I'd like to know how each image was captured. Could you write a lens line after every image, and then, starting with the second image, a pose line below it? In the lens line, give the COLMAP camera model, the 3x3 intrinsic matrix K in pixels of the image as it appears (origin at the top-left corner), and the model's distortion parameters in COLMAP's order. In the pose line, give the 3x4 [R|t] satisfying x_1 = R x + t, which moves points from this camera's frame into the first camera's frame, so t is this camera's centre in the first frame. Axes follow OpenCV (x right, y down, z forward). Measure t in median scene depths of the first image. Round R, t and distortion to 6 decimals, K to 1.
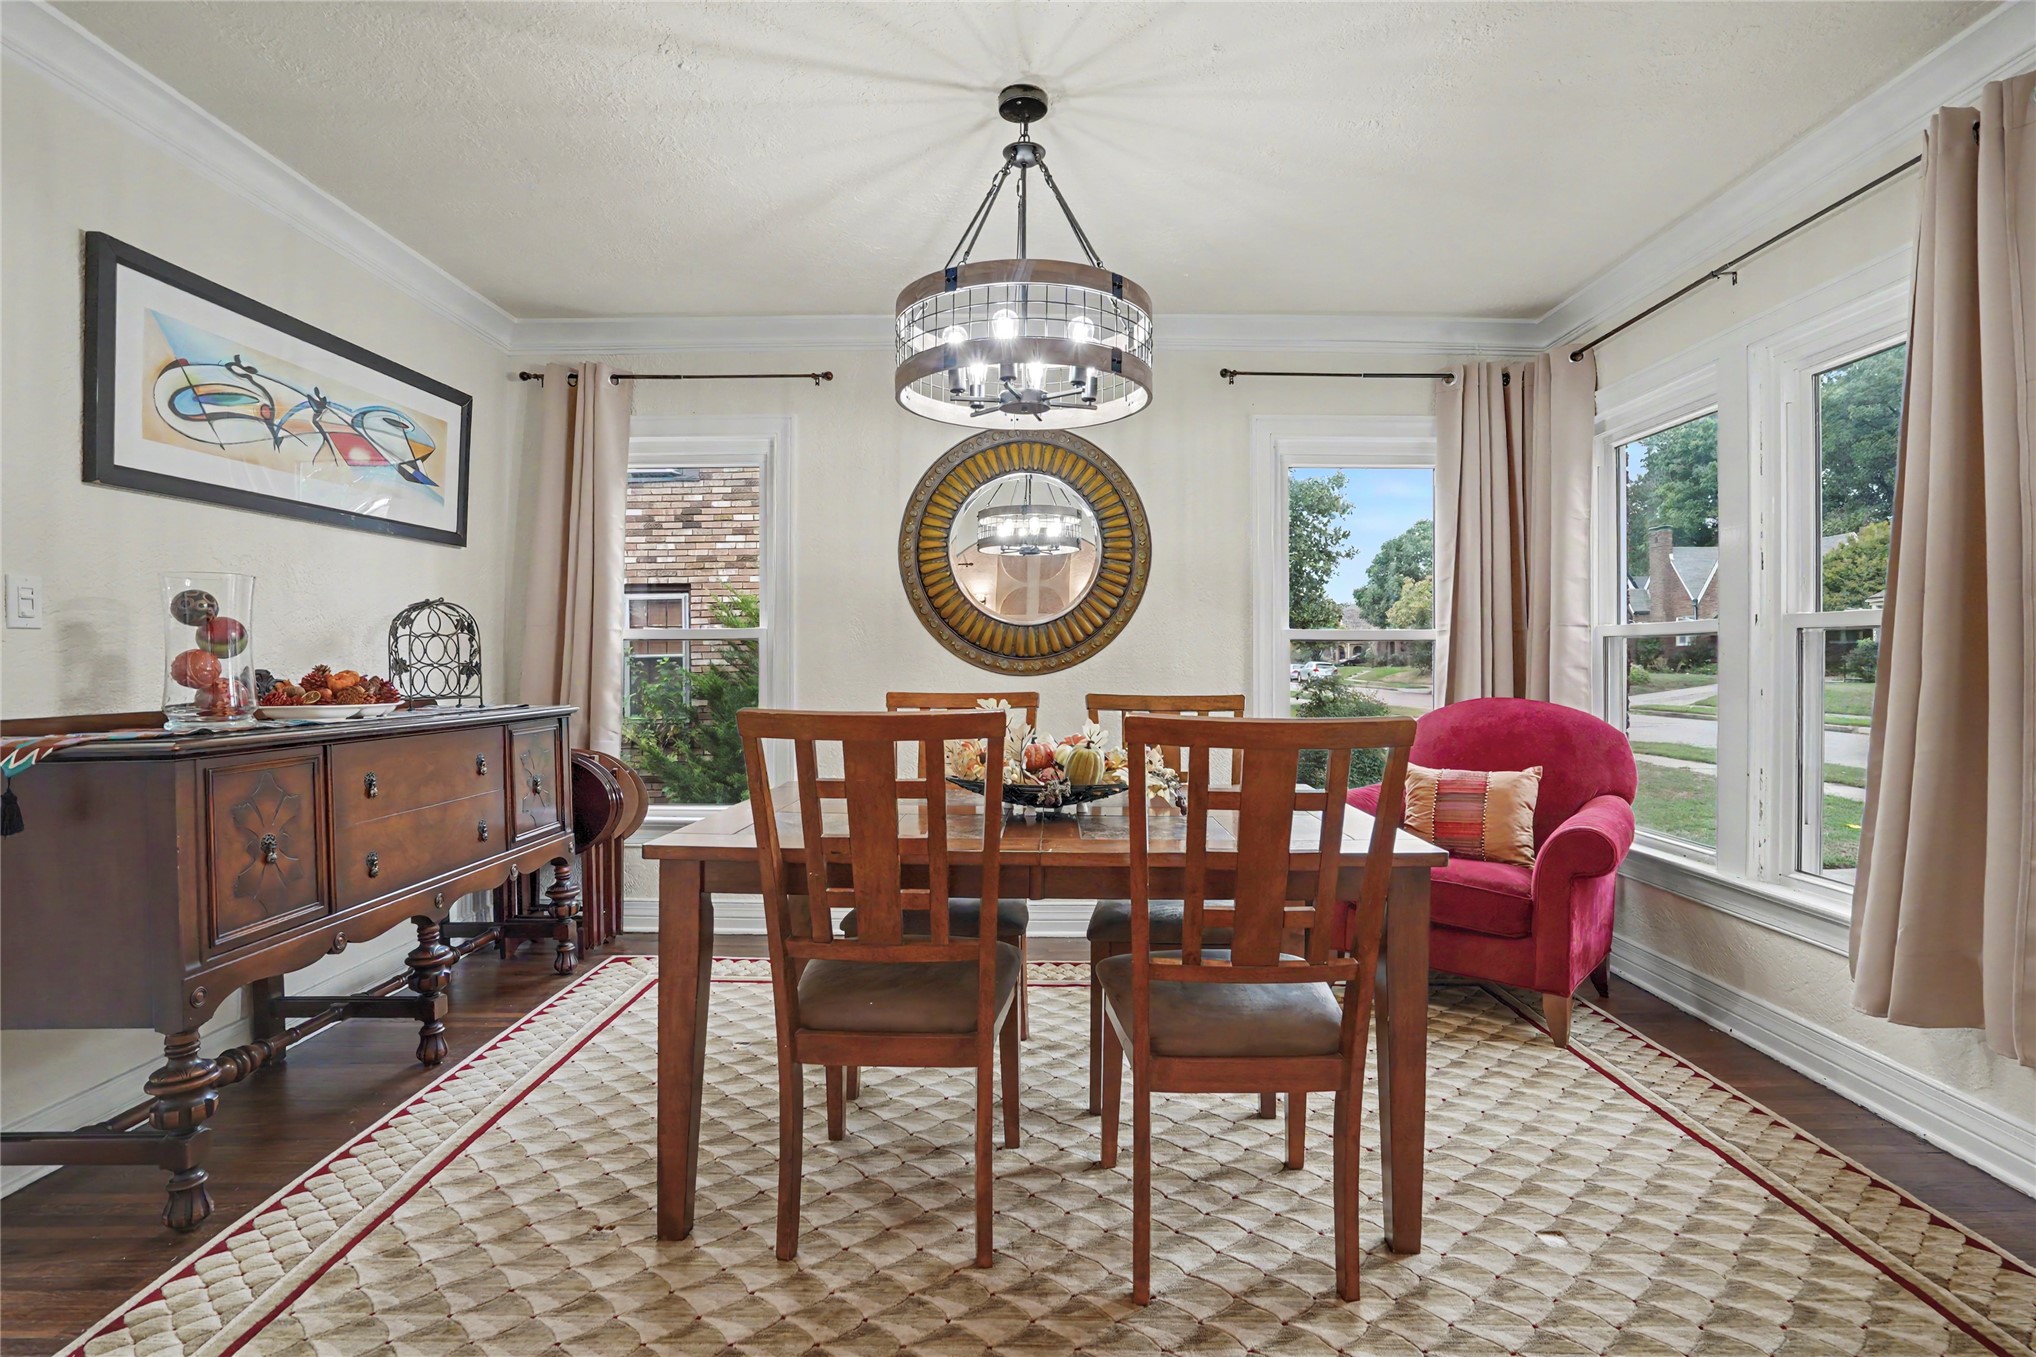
lens RADIAL K [[976.0, 0, 1027.6], [0, 976.0, 650.5], [0, 0, 1]] dist [-0.056462, 0.022050]
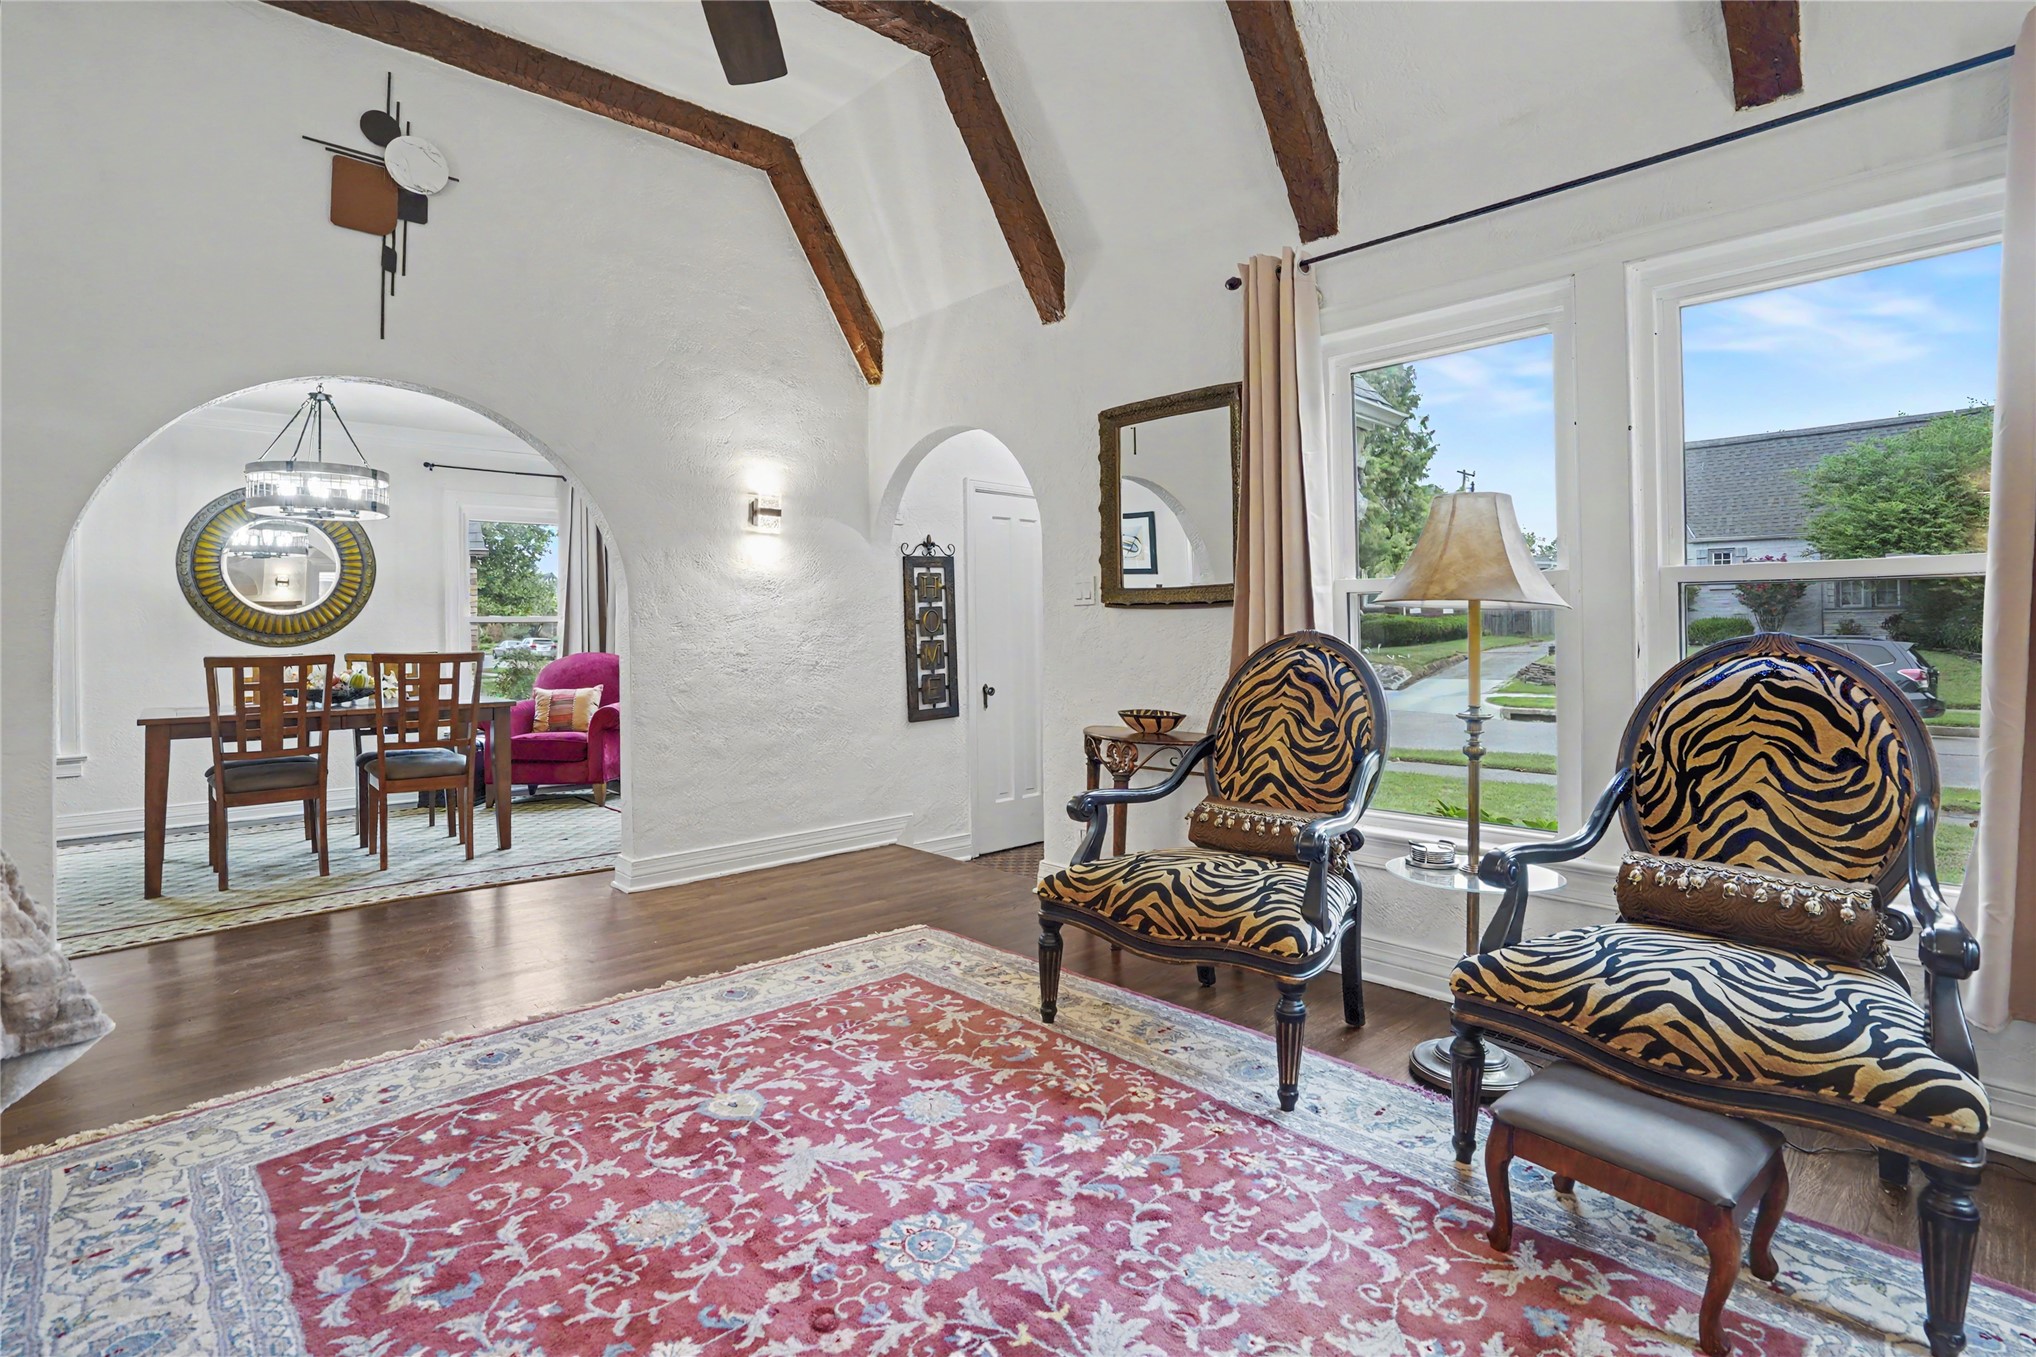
lens RADIAL K [[976.0, 0, 1027.6], [0, 976.0, 650.5], [0, 0, 1]] dist [-0.056462, 0.022050]
pose [[0.725804, -0.018975, 0.687640, -0.184046], [0.003104, 0.999700, 0.024310, -0.001980], [-0.687895, -0.015510, 0.725645, -0.913140]]
